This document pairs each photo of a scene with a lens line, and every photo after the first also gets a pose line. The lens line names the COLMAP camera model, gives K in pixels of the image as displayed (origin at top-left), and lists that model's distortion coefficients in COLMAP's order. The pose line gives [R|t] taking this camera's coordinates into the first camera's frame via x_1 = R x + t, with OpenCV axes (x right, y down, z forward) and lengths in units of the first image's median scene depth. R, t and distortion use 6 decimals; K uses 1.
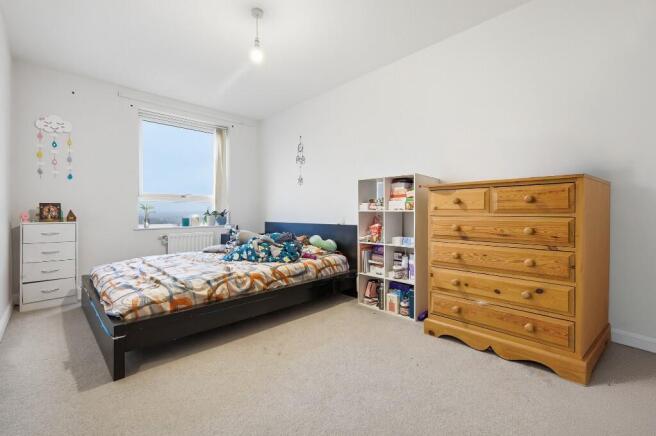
lens RADIAL K [[283.9, 0, 330.8], [0, 283.9, 214.6], [0, 0, 1]] dist [0.001516, 0.000126]
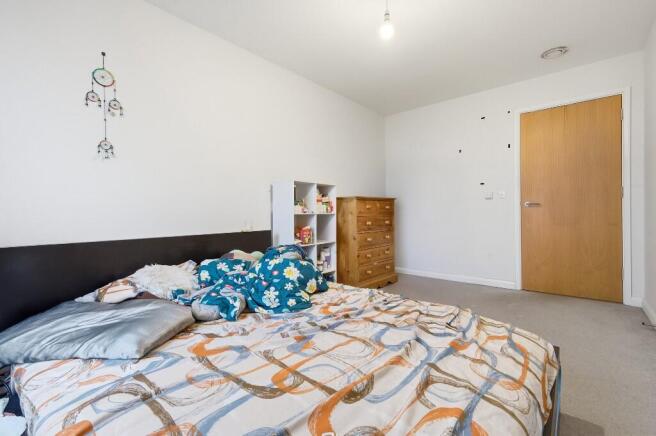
lens RADIAL K [[283.9, 0, 330.8], [0, 283.9, 214.6], [0, 0, 1]] dist [0.001516, 0.000126]
pose [[-0.071727, -0.002798, 0.997420, -0.852501], [0.012718, 0.999912, 0.003720, -0.011733], [-0.997343, 0.012952, -0.071685, 0.946960]]
